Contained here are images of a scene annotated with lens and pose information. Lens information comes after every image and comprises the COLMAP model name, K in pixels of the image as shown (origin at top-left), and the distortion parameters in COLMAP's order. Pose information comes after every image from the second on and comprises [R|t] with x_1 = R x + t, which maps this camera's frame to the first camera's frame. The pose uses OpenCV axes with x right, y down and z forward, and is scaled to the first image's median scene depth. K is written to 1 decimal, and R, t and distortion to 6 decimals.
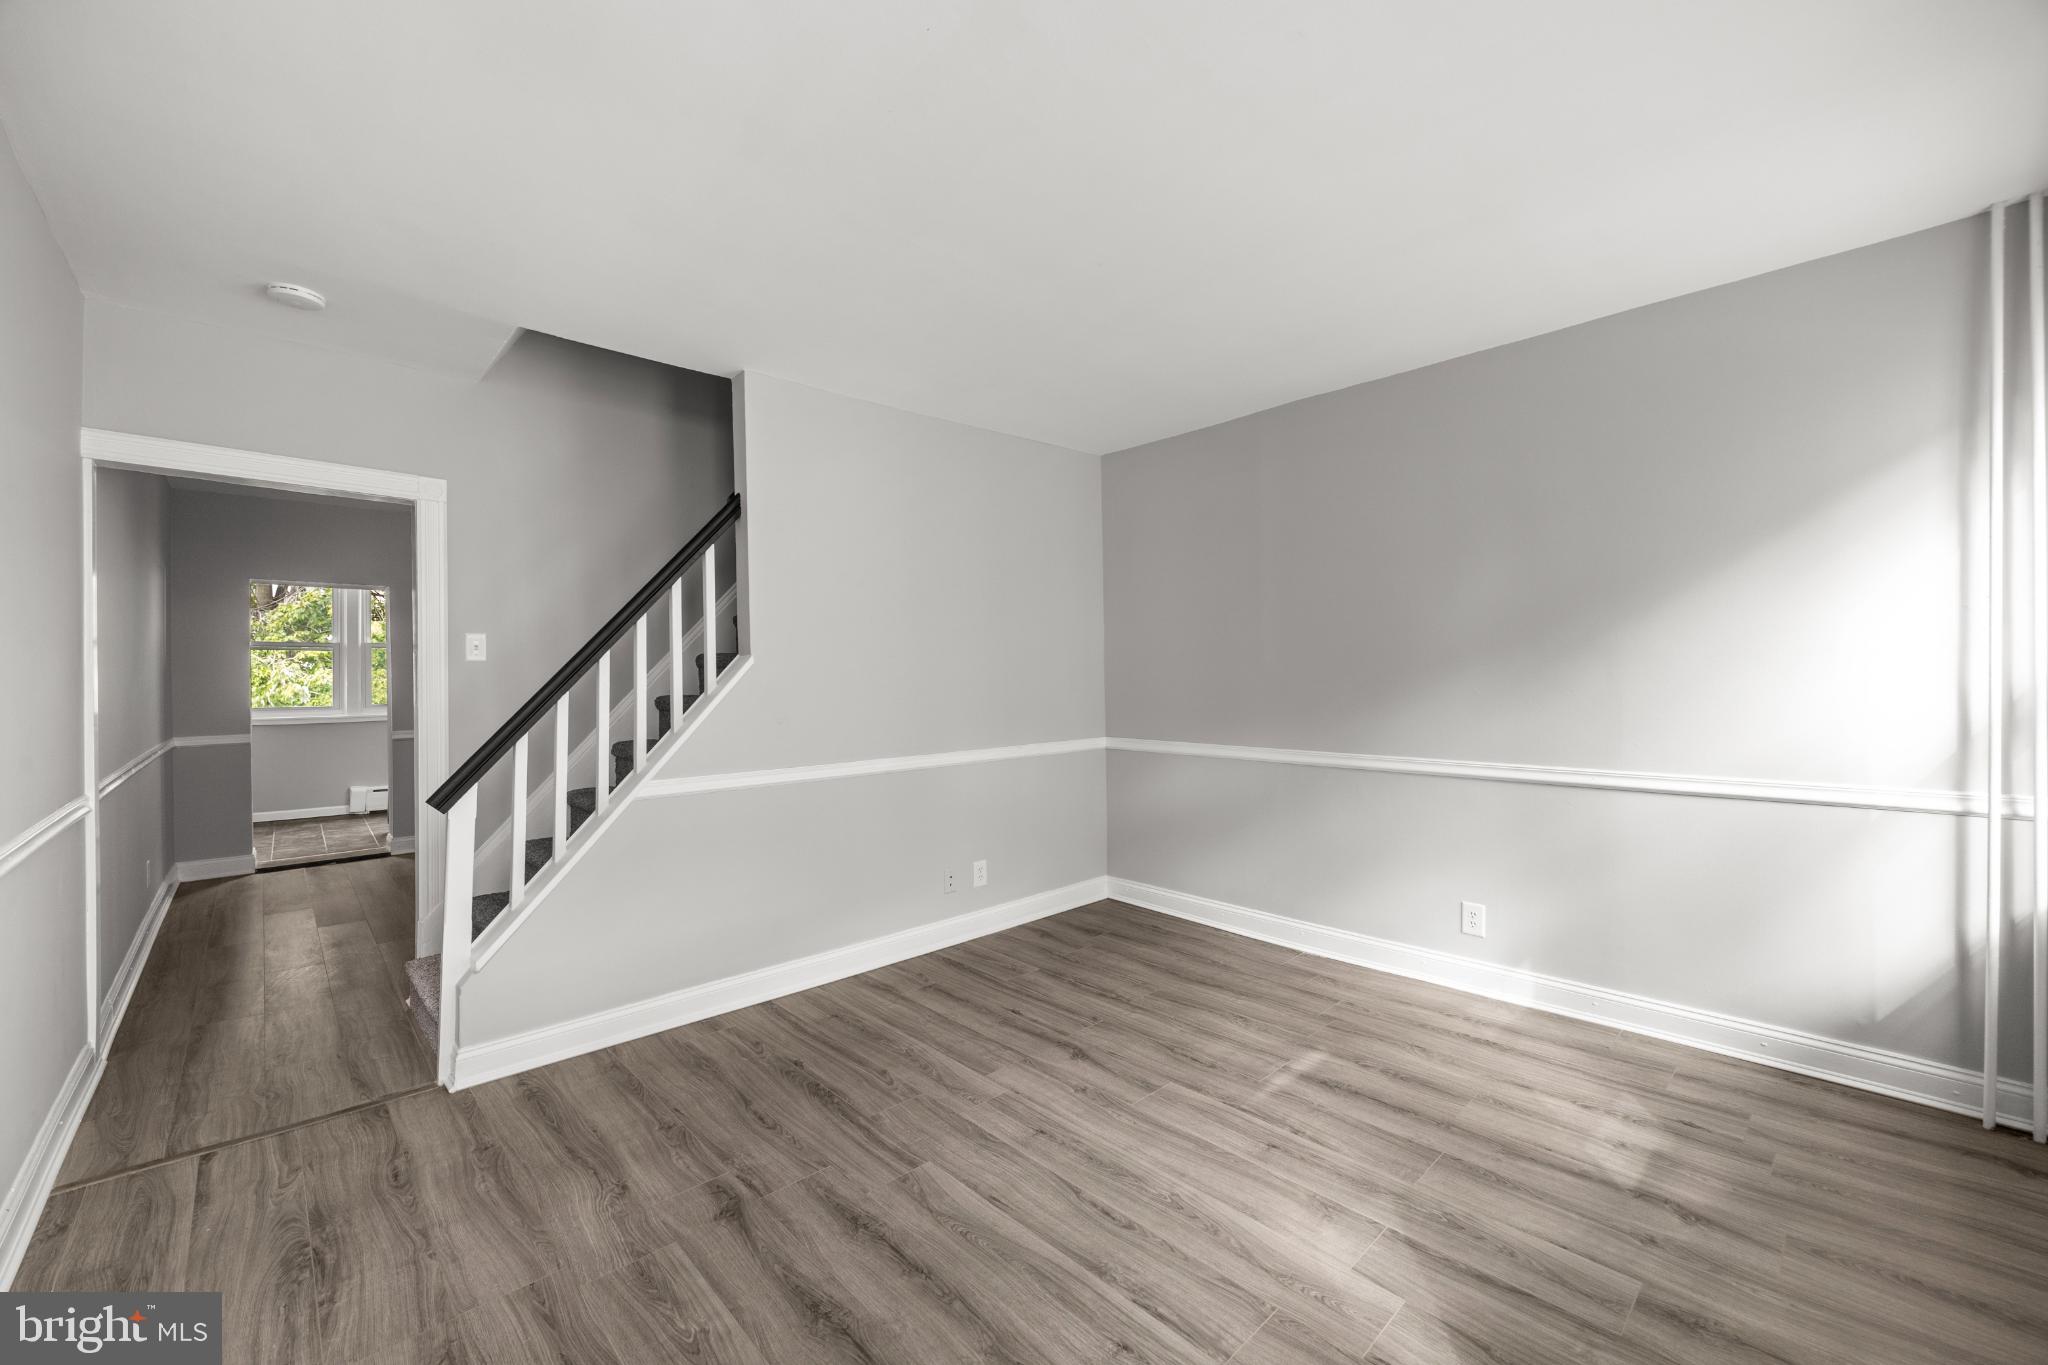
lens RADIAL K [[814.5, 0, 1024.0], [0, 814.5, 682.5], [0, 0, 1]] dist [0.000142, -0.000132]
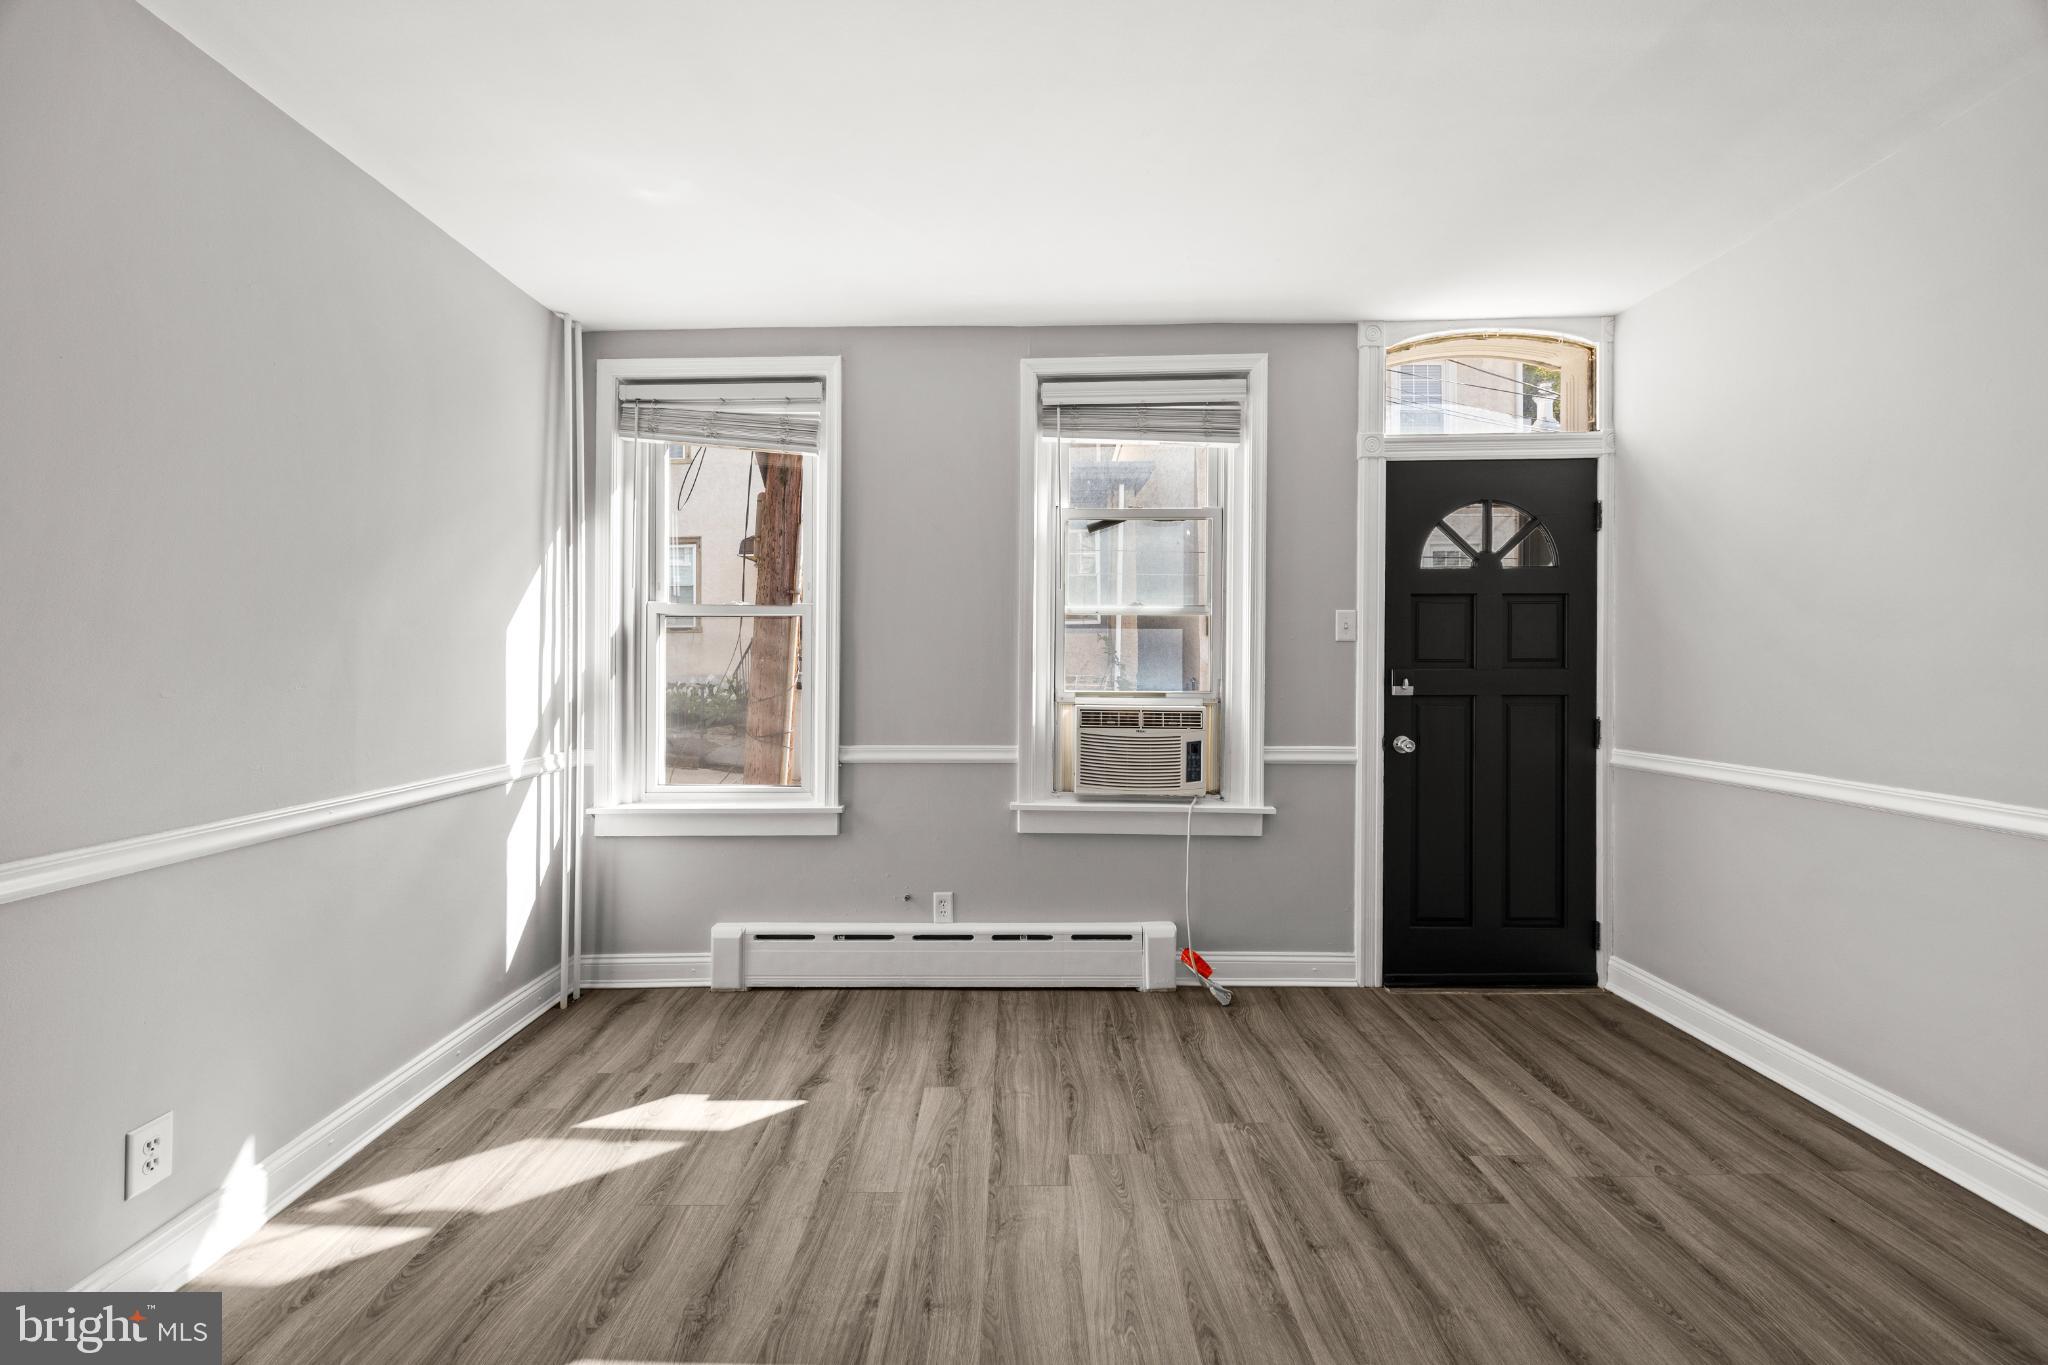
lens RADIAL K [[792.3, 0, 1014.0], [0, 792.3, 668.7], [0, 0, 1]] dist [-0.001942, -0.000278]
pose [[-0.724567, 0.007245, 0.689166, -0.215676], [0.015200, 0.999870, 0.005469, 0.001278], [-0.689036, 0.014438, -0.724583, 1.313635]]
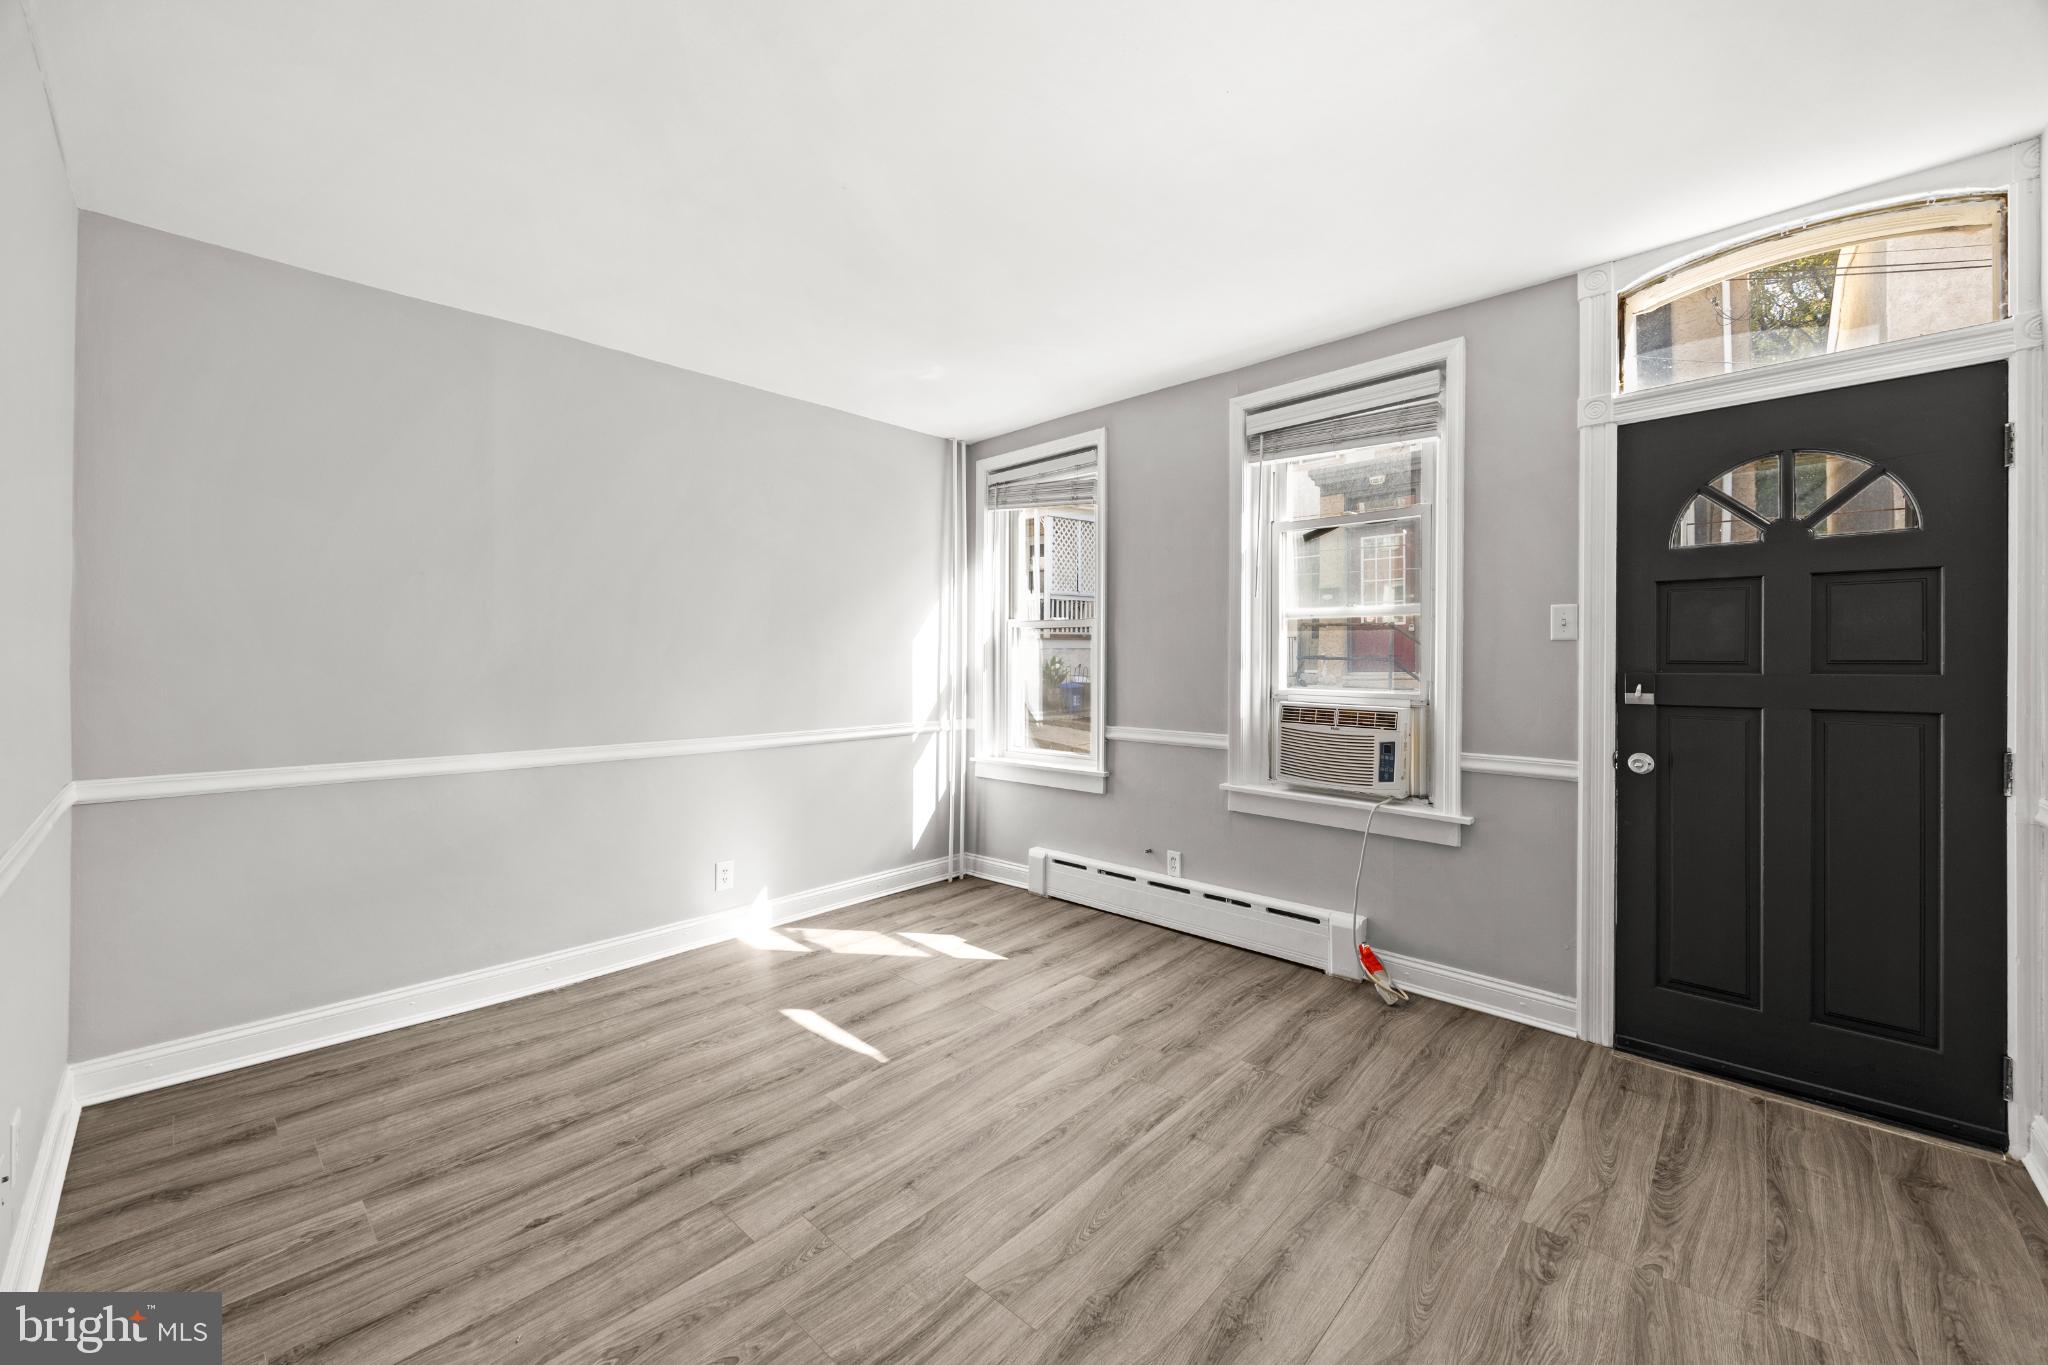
lens RADIAL K [[792.3, 0, 1014.0], [0, 792.3, 668.7], [0, 0, 1]] dist [-0.001942, -0.000278]
pose [[-0.055538, -0.000875, 0.998456, -0.774839], [0.009284, 0.999956, 0.001392, 0.003779], [-0.998413, 0.009347, -0.055528, 0.874348]]
